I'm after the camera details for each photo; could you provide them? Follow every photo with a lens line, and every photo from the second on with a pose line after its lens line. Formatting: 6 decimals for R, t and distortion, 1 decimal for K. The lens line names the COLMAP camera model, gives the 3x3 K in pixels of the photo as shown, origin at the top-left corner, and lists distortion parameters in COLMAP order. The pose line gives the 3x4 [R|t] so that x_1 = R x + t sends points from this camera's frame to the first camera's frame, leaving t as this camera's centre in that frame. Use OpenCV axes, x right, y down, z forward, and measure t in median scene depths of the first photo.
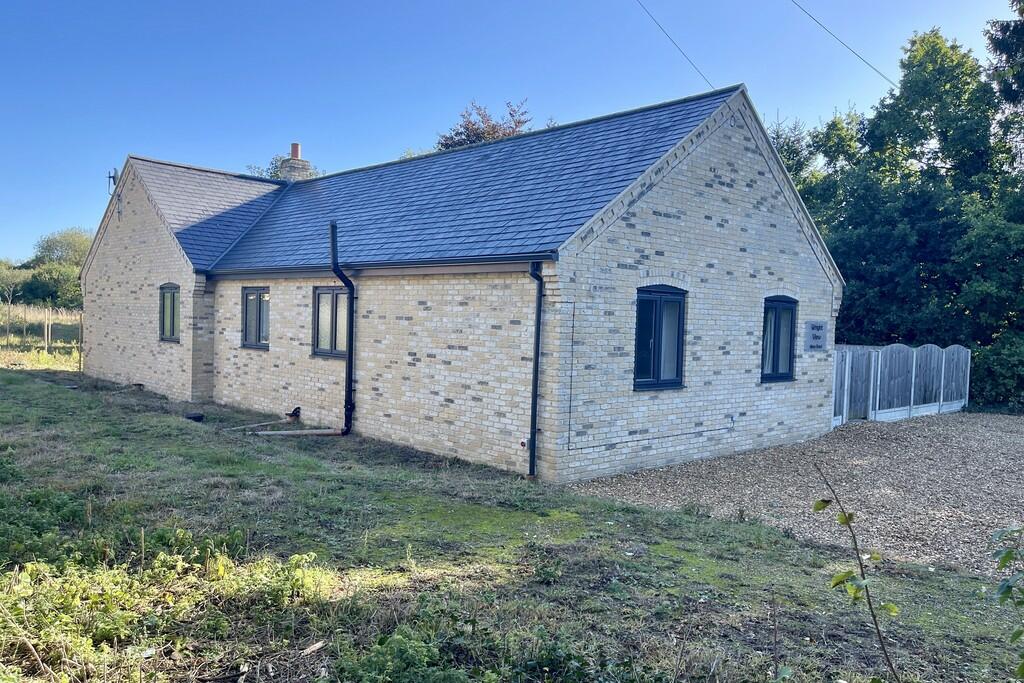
lens RADIAL K [[776.9, 0, 507.7], [0, 776.9, 348.1], [0, 0, 1]] dist [0.072055, -0.092910]
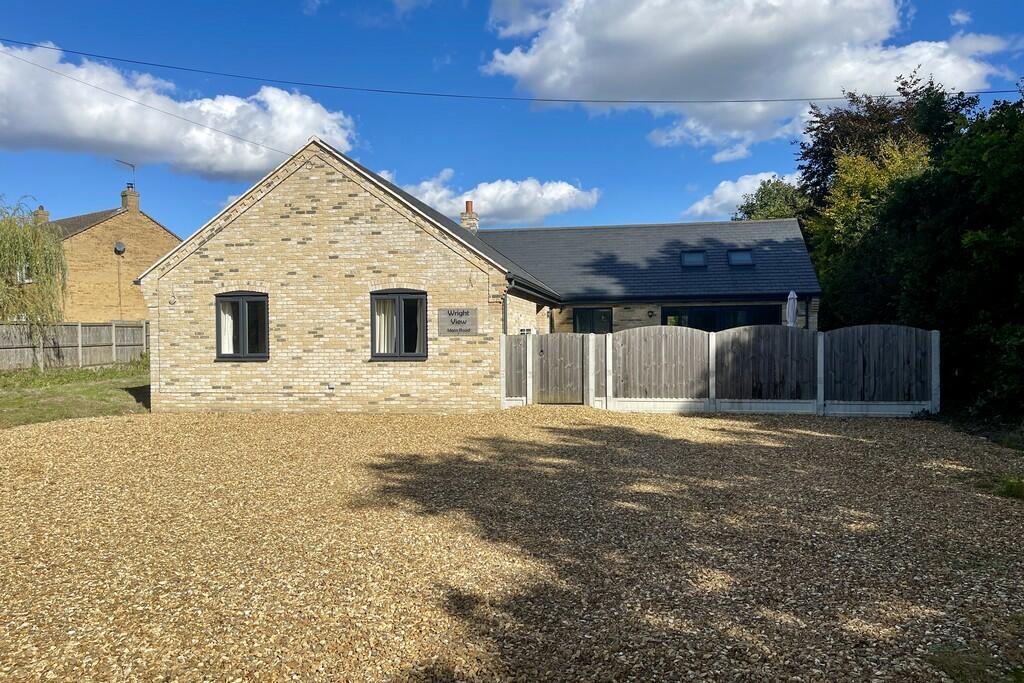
lens RADIAL K [[776.9, 0, 514.1], [0, 776.9, 347.7], [0, 0, 1]] dist [0.072055, -0.092910]
pose [[0.592071, -0.025281, -0.805489, 1.595177], [-0.003193, 0.999426, -0.033714, 0.071962], [0.805880, 0.022533, 0.591651, 0.494005]]
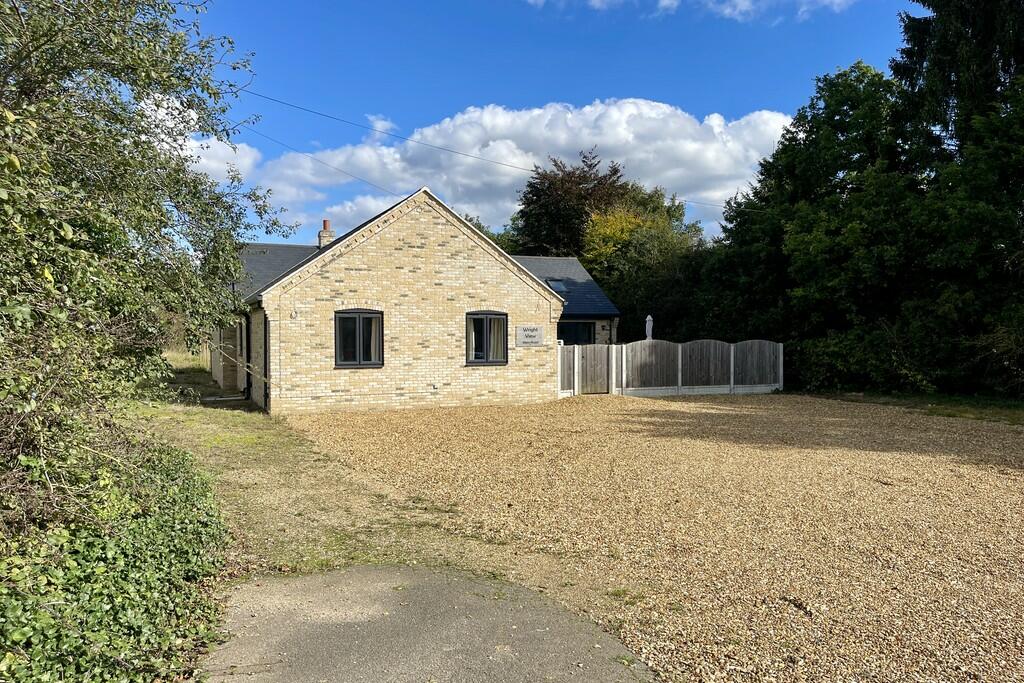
lens RADIAL K [[776.9, 0, 518.3], [0, 776.9, 351.9], [0, 0, 1]] dist [0.072055, -0.092910]
pose [[0.941622, -0.028966, -0.335423, 1.049506], [0.021343, 0.999424, -0.026390, 0.066860], [0.335994, 0.017690, 0.941698, -0.507022]]
